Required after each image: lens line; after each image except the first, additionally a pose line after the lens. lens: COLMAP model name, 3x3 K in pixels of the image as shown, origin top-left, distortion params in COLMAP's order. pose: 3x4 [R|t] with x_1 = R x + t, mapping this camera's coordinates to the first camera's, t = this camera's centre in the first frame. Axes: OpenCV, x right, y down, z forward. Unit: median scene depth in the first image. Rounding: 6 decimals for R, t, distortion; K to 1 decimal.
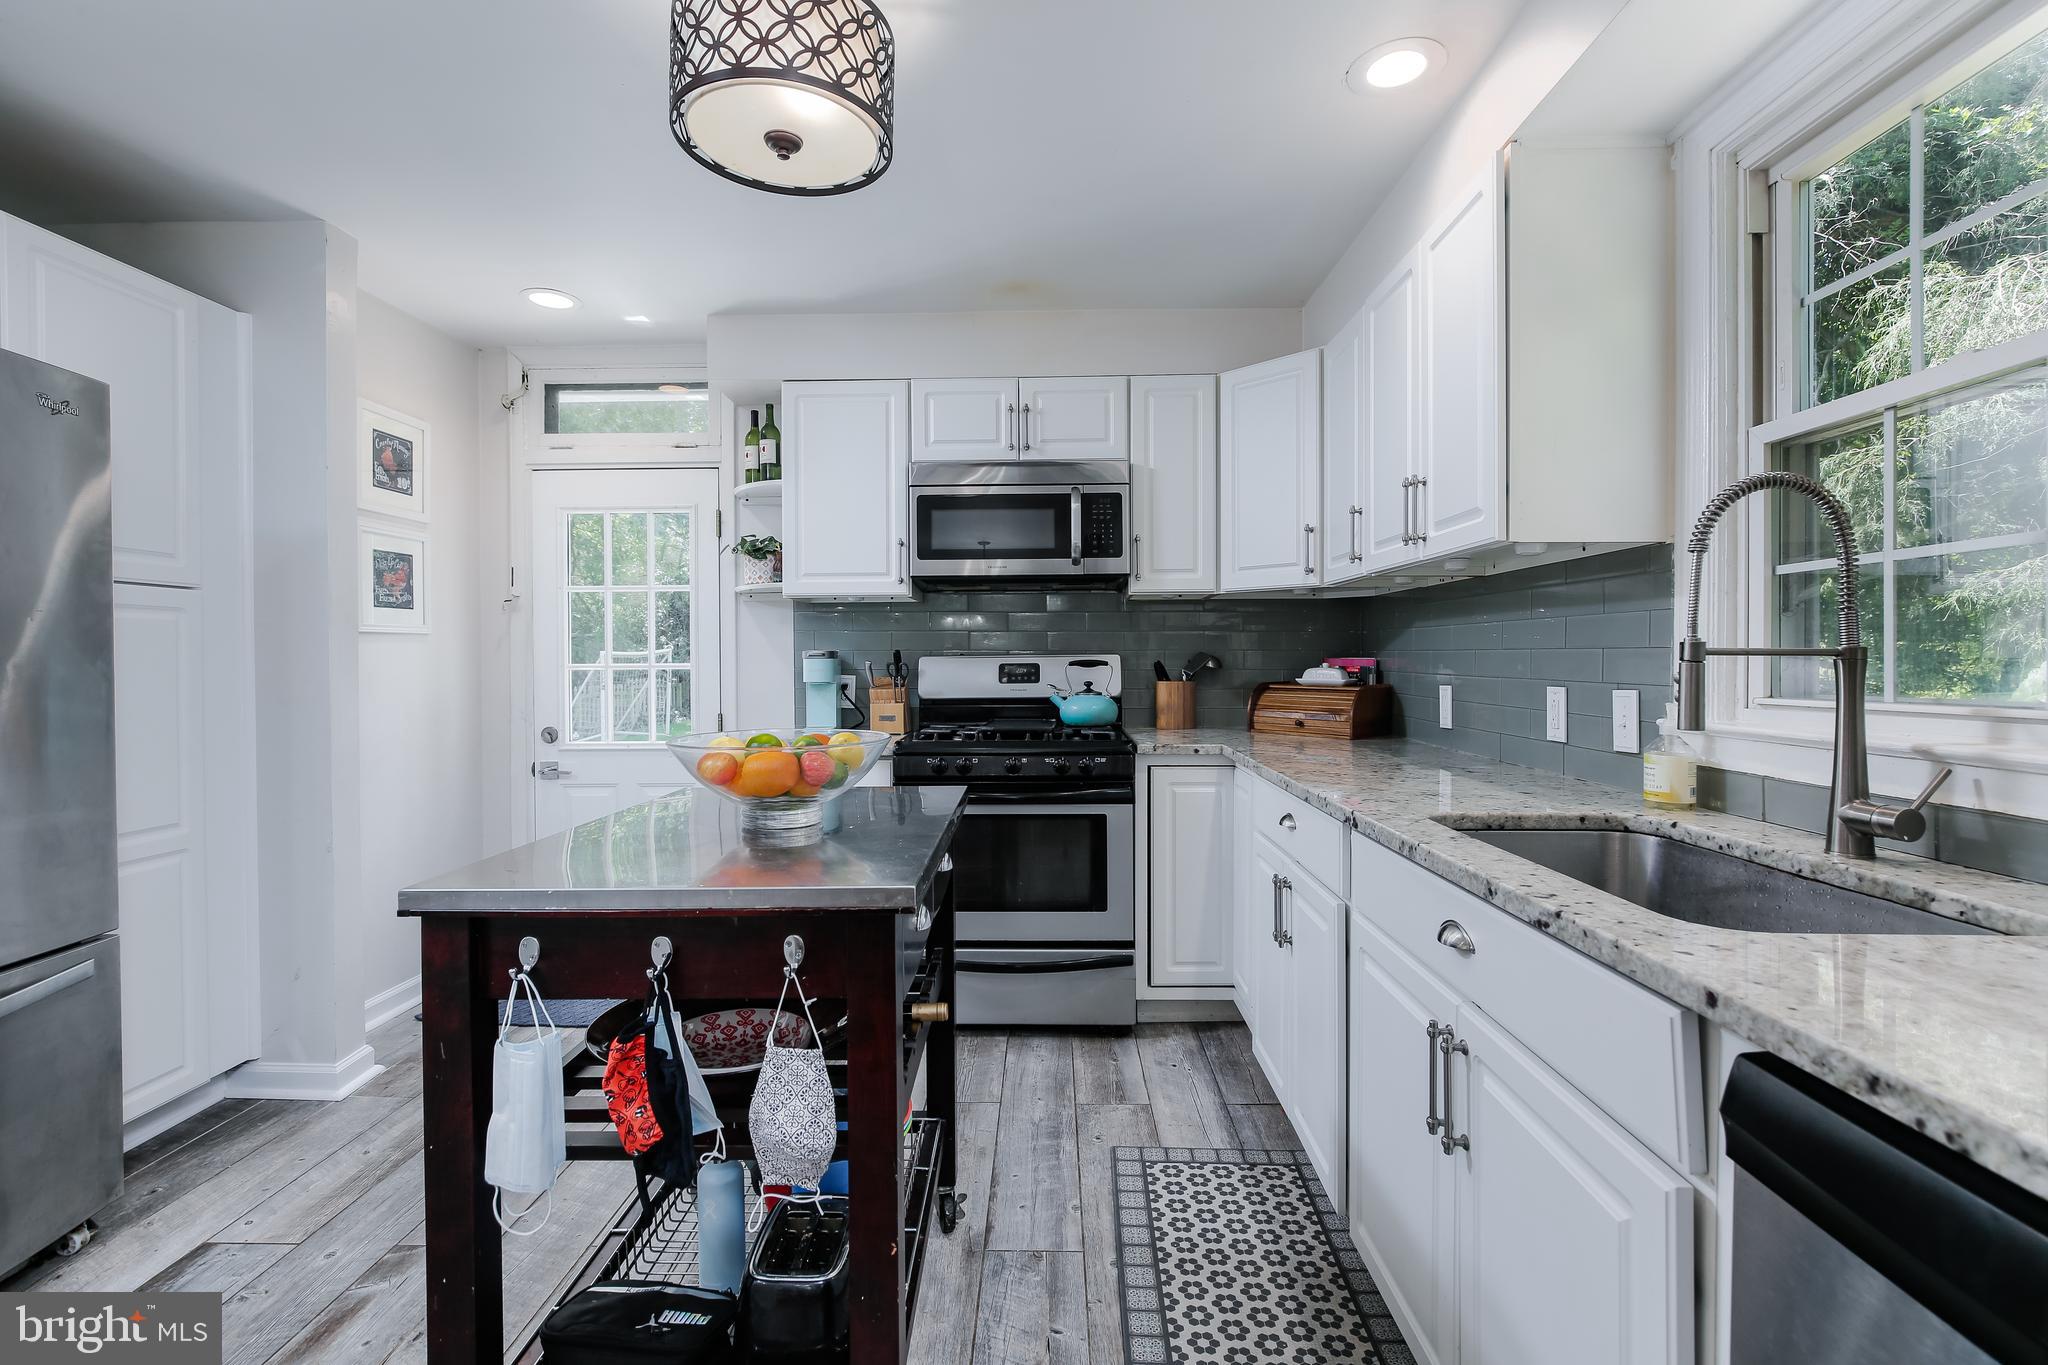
lens RADIAL K [[926.2, 0, 1028.8], [0, 926.2, 667.3], [0, 0, 1]] dist [-0.017624, 0.007690]
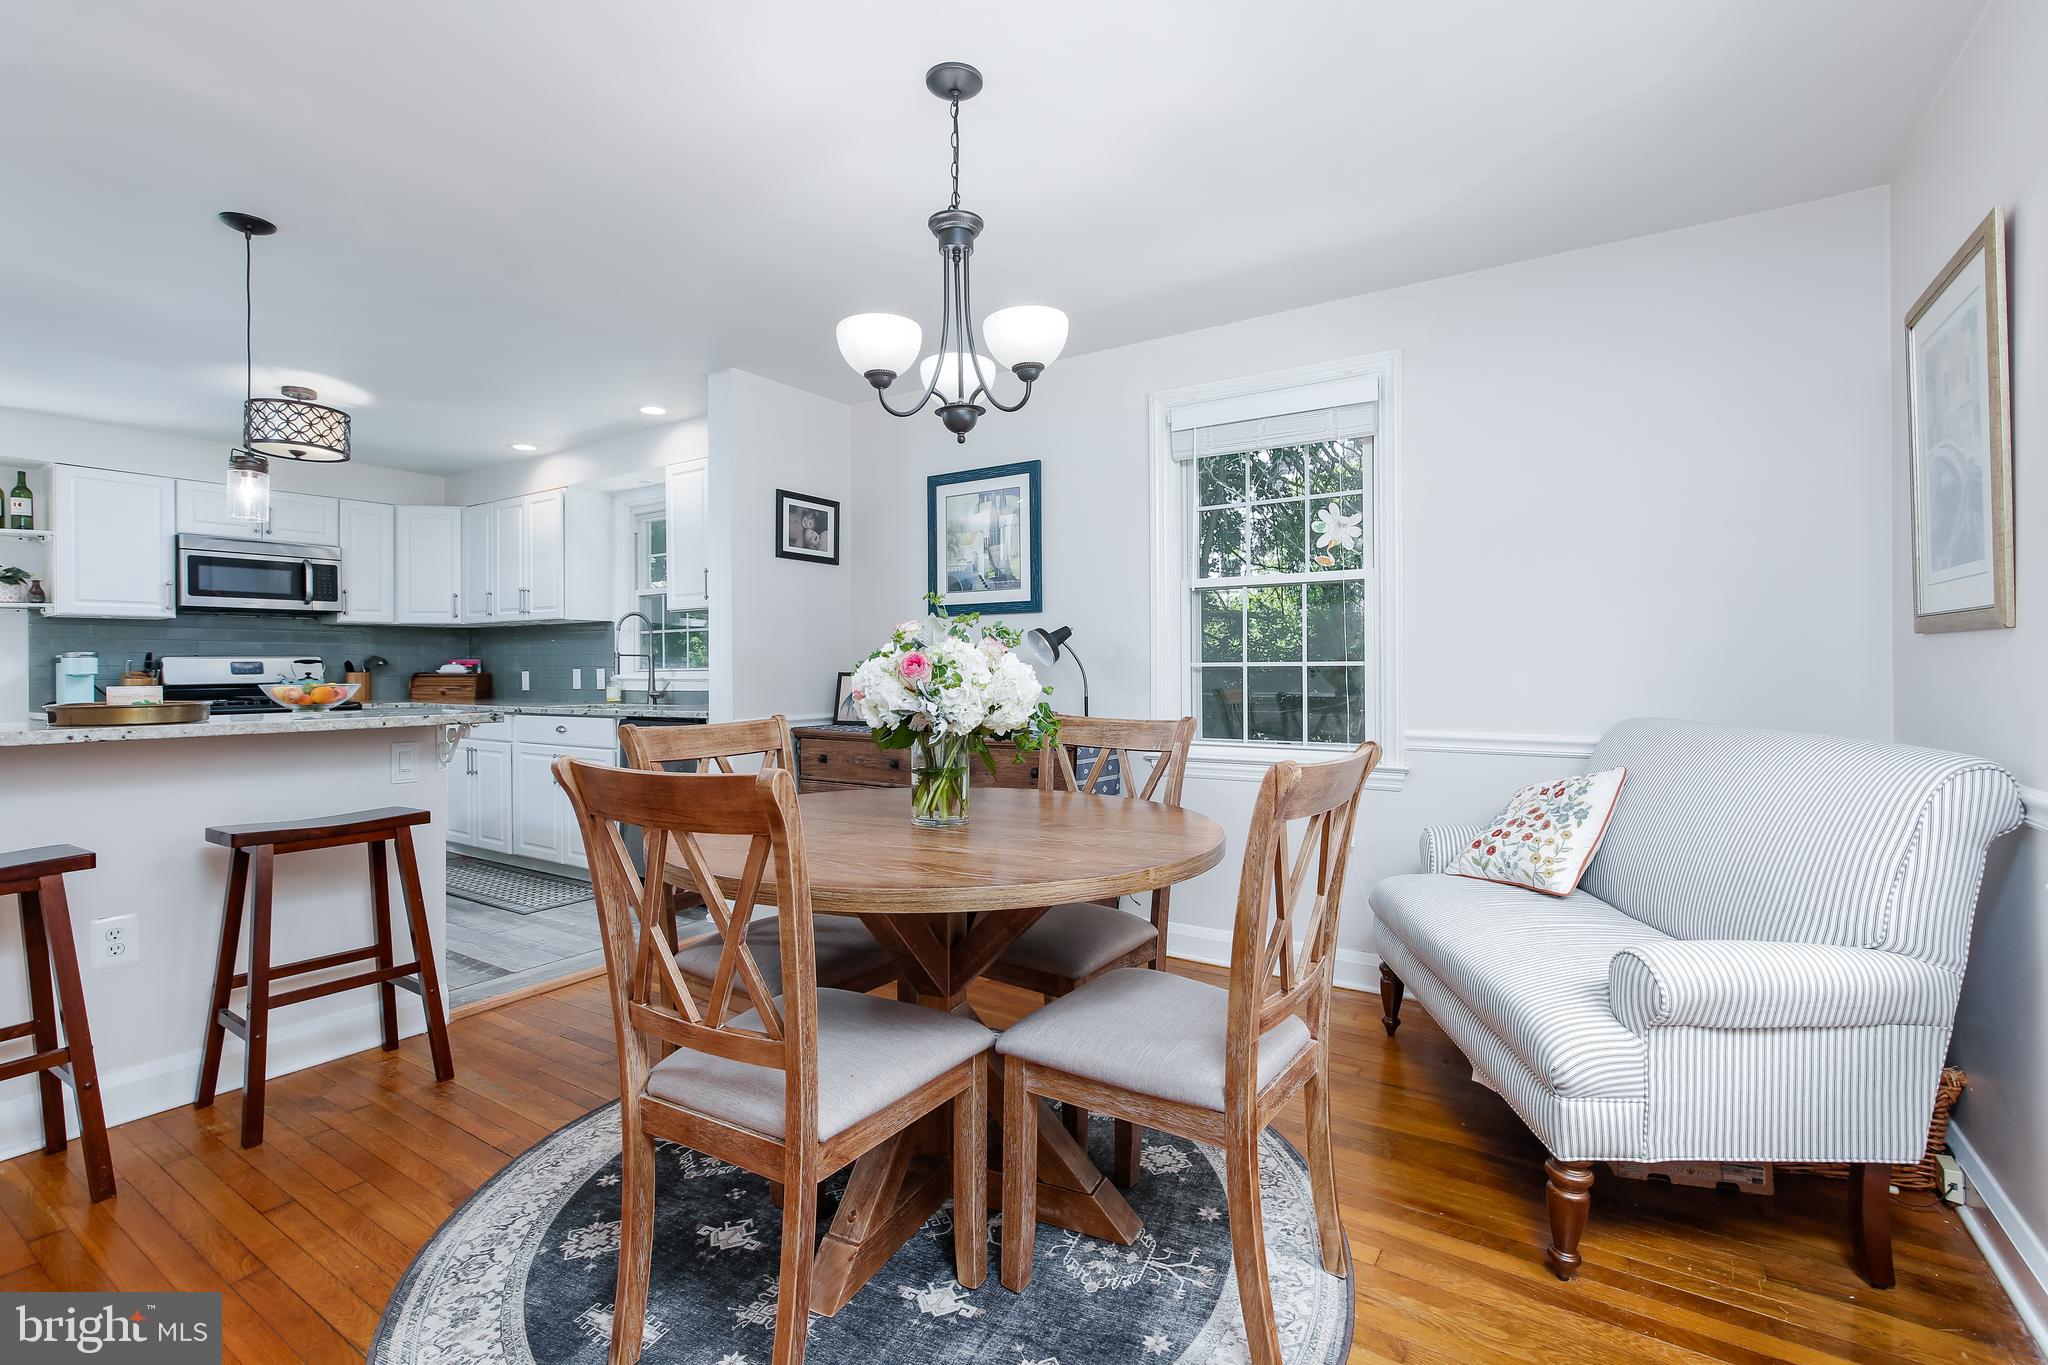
lens RADIAL K [[926.2, 0, 1028.8], [0, 926.2, 667.3], [0, 0, 1]] dist [-0.017624, 0.007690]
pose [[0.527151, -0.001345, 0.849771, -0.734902], [0.010520, 0.999932, -0.004943, 0.030915], [-0.849707, 0.011545, 0.527129, -1.110271]]
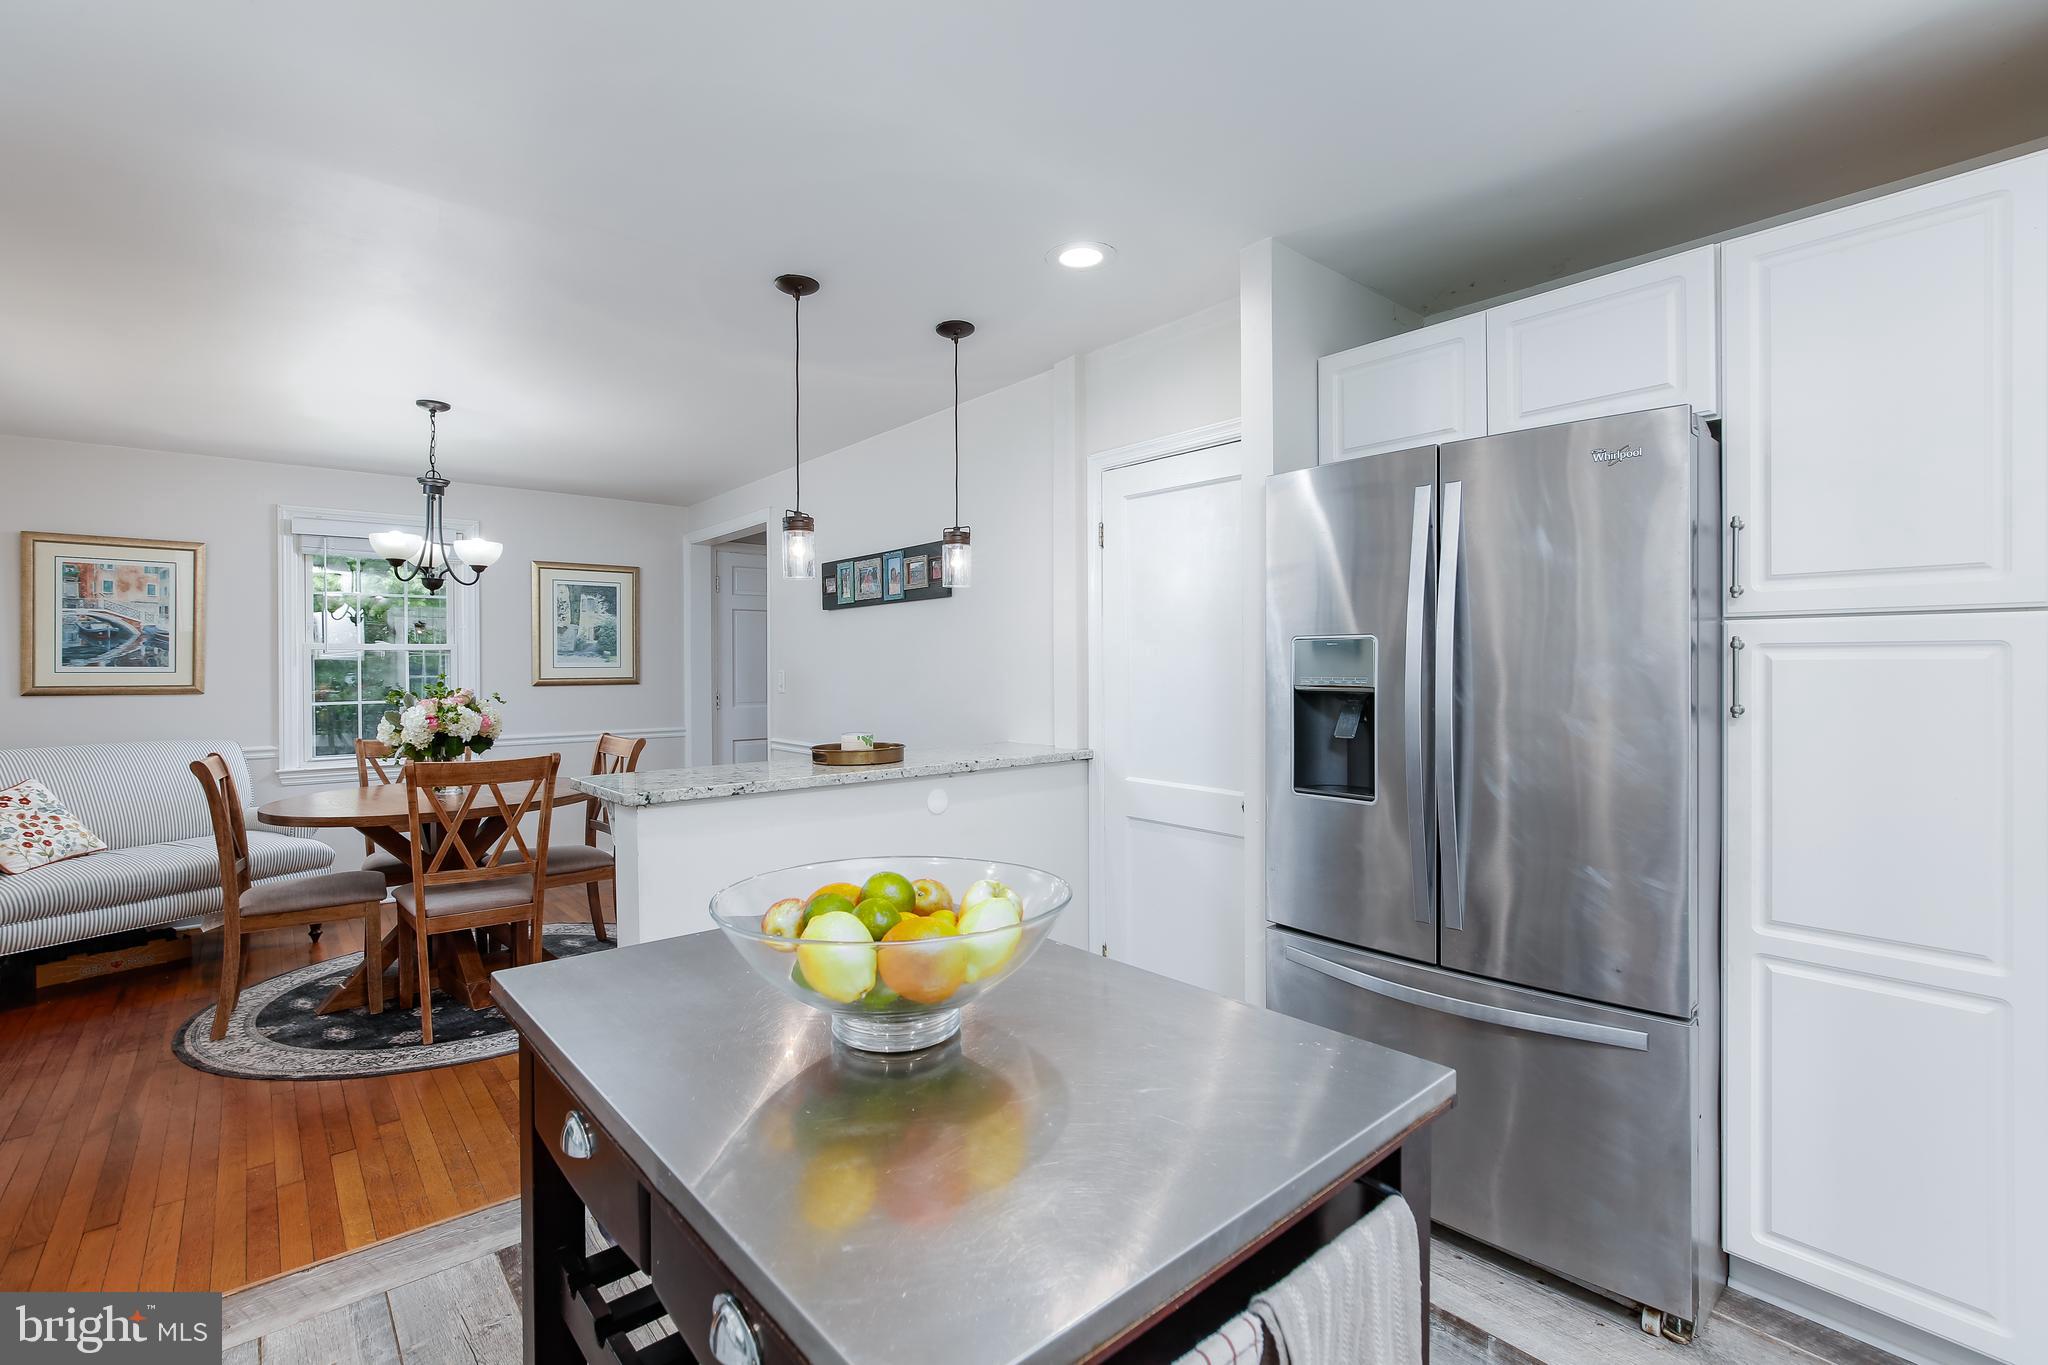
lens RADIAL K [[926.2, 0, 1028.8], [0, 926.2, 667.3], [0, 0, 1]] dist [-0.017624, 0.007690]
pose [[-0.747663, 0.008396, -0.664025, 0.036659], [0.003716, 0.999957, 0.008461, -0.043234], [0.664068, 0.003858, -0.747662, 0.777641]]
